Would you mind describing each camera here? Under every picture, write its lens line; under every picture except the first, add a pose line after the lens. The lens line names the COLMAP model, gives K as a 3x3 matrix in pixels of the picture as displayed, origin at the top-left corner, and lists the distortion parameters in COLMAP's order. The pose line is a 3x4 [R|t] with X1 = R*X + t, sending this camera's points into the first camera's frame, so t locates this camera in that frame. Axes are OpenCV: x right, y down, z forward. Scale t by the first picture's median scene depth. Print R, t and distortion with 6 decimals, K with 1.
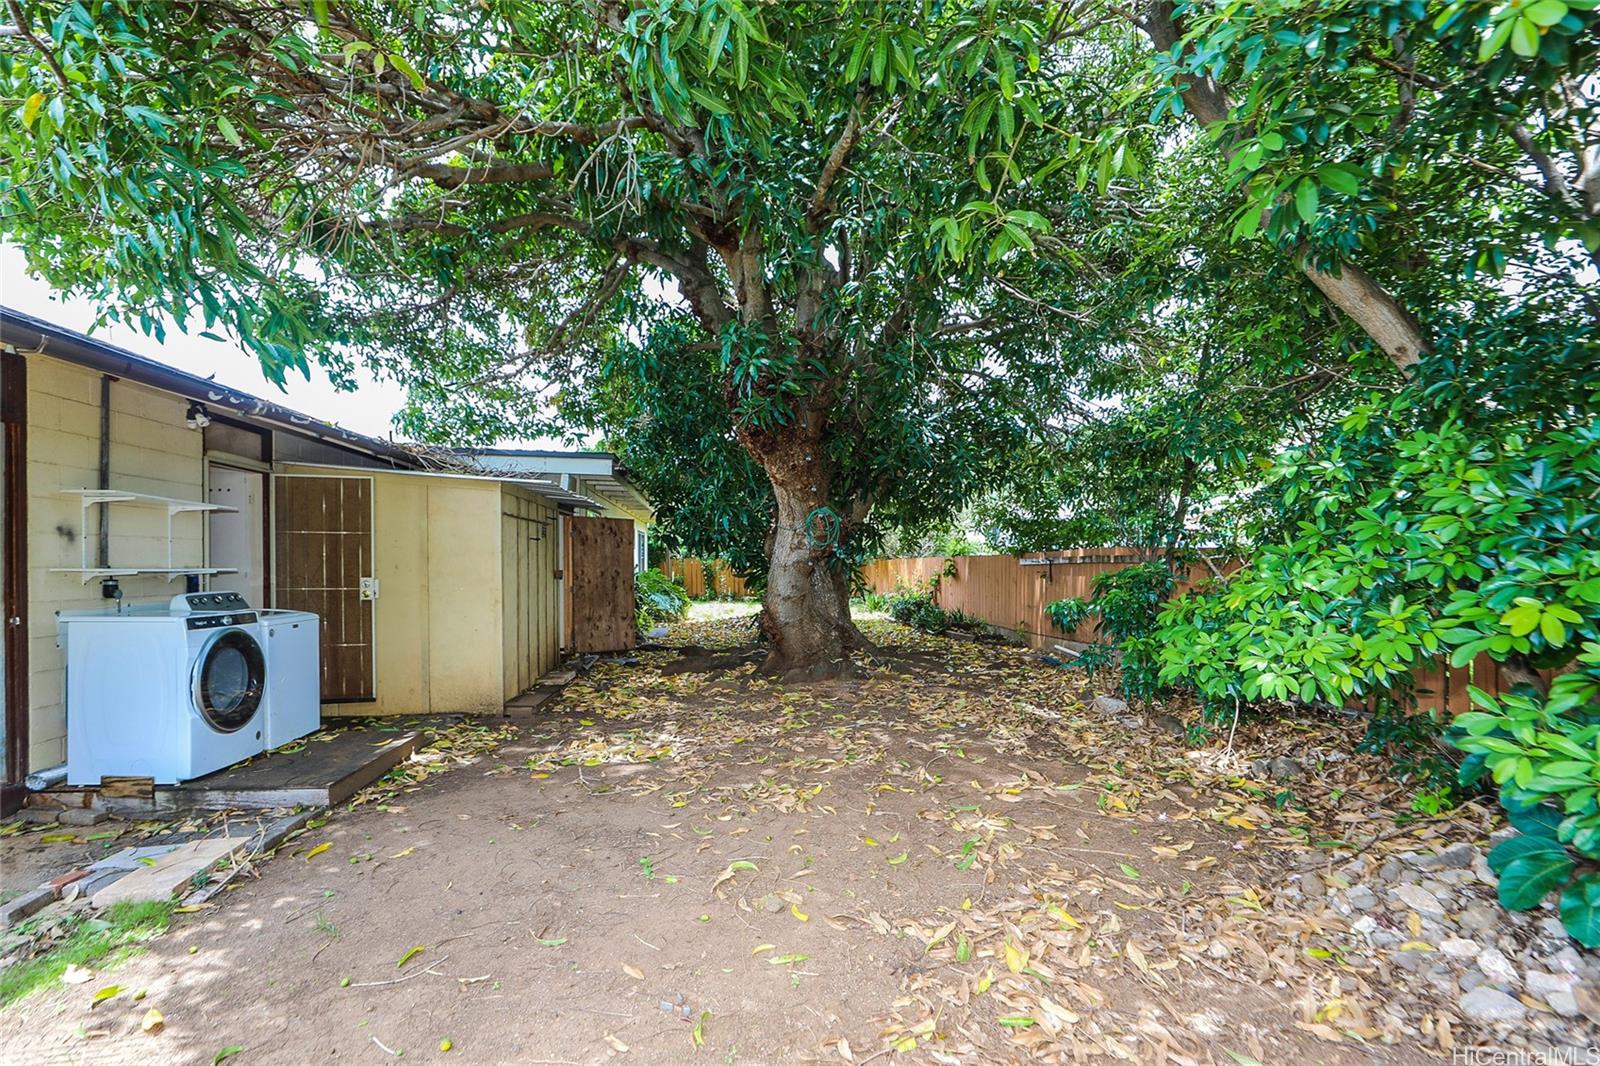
lens RADIAL K [[744.1, 0, 801.4], [0, 744.1, 567.8], [0, 0, 1]] dist [-0.036016, 0.017982]
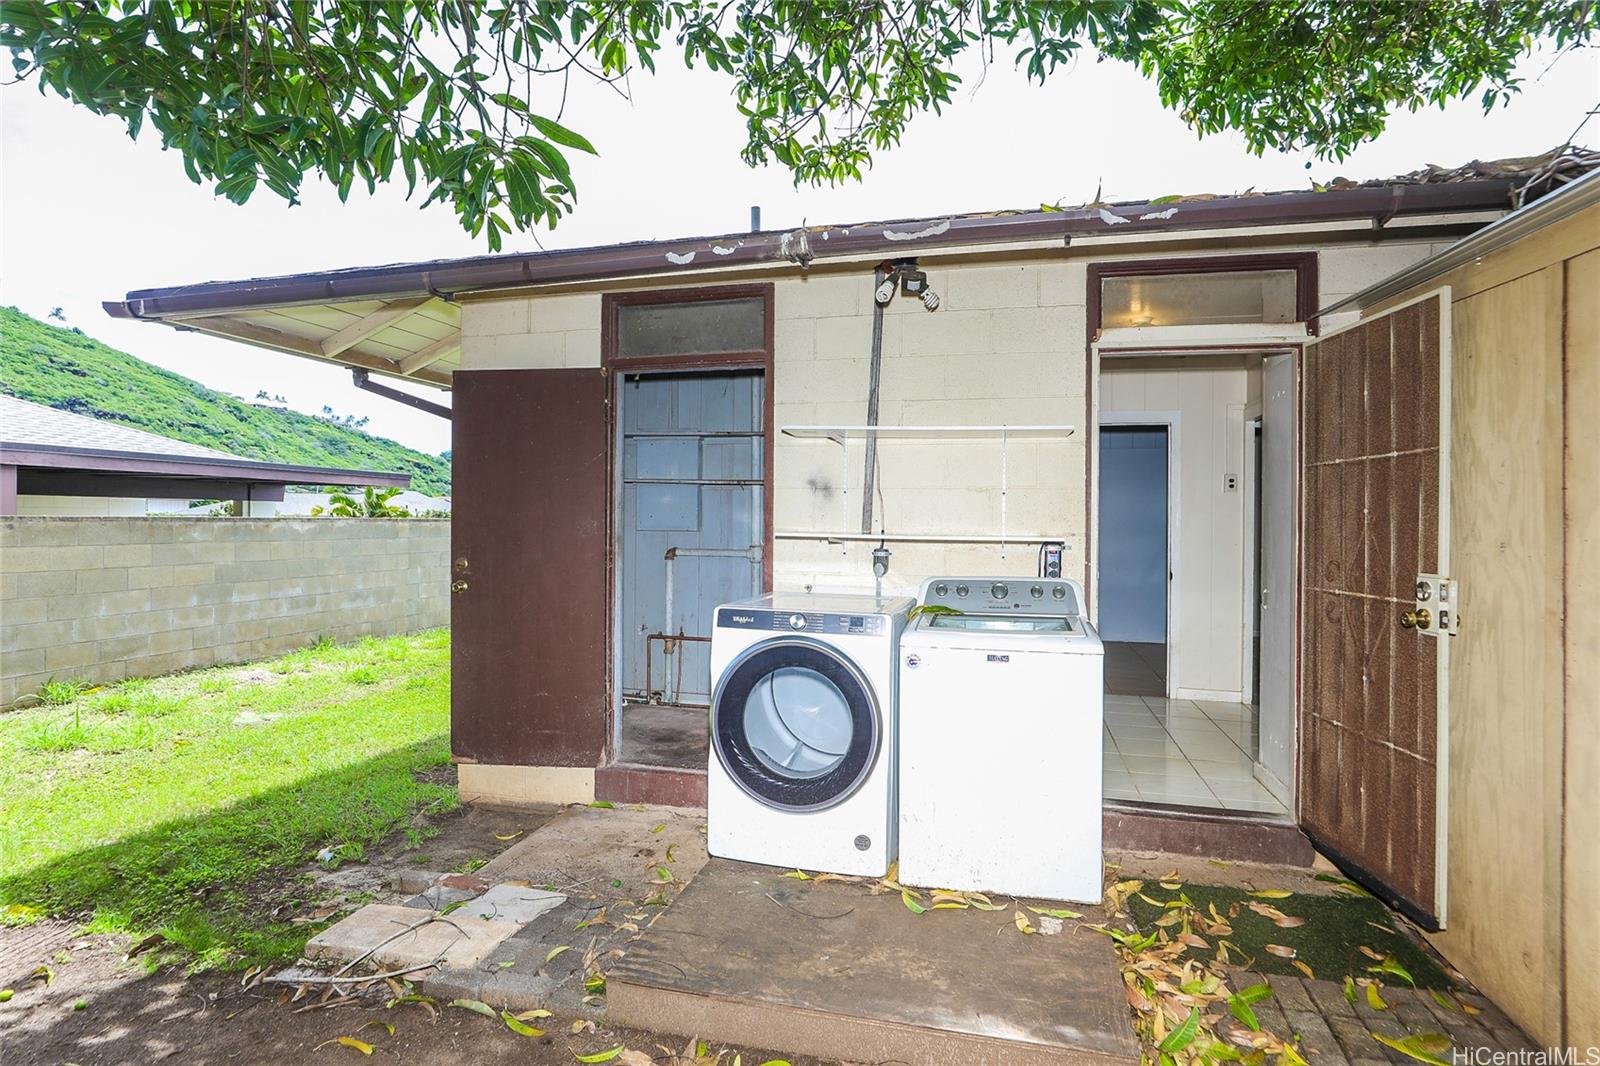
lens RADIAL K [[822.8, 0, 800.0], [0, 822.8, 533.0], [0, 0, 1]] dist [0.002202, 0.000876]
pose [[-0.346601, 0.005593, -0.937996, -0.139726], [-0.014966, 0.999822, 0.011492, -0.006871], [0.937893, 0.018021, -0.346456, 1.076613]]
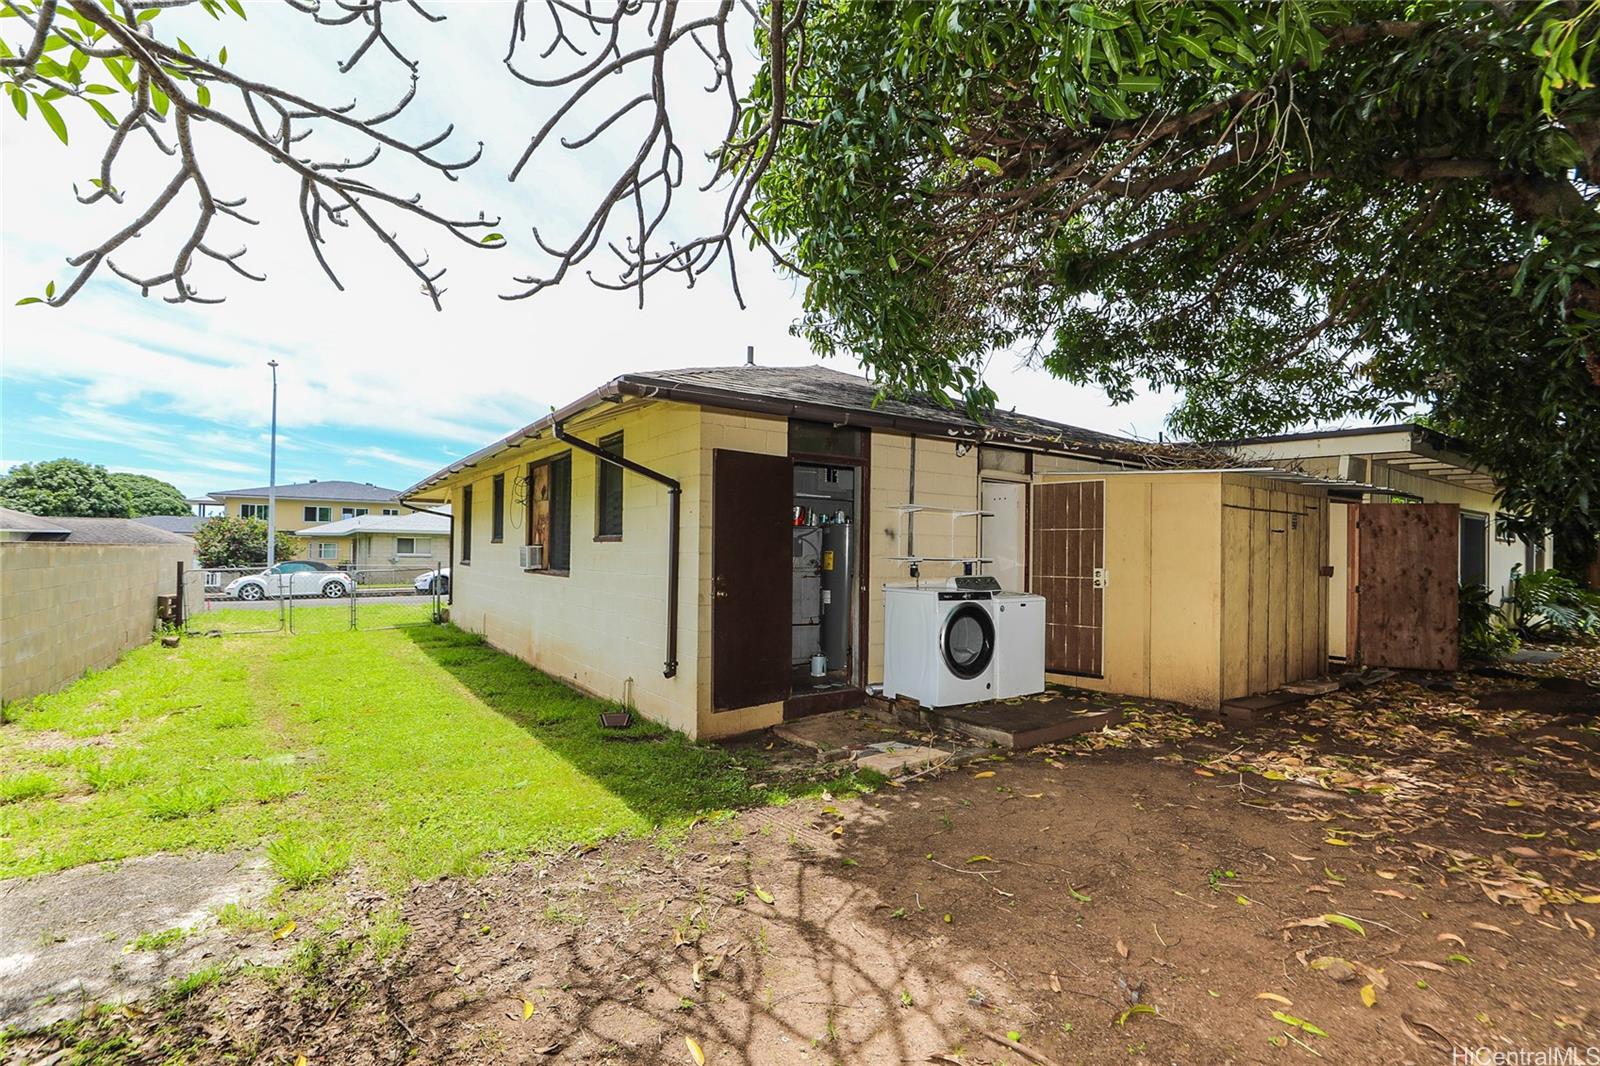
lens RADIAL K [[744.1, 0, 801.4], [0, 744.1, 567.8], [0, 0, 1]] dist [-0.036016, 0.017982]
pose [[0.498576, 0.020899, -0.866594, 0.217930], [-0.016743, 0.999755, 0.014478, 0.004249], [0.866684, 0.007291, 0.498804, 0.046934]]
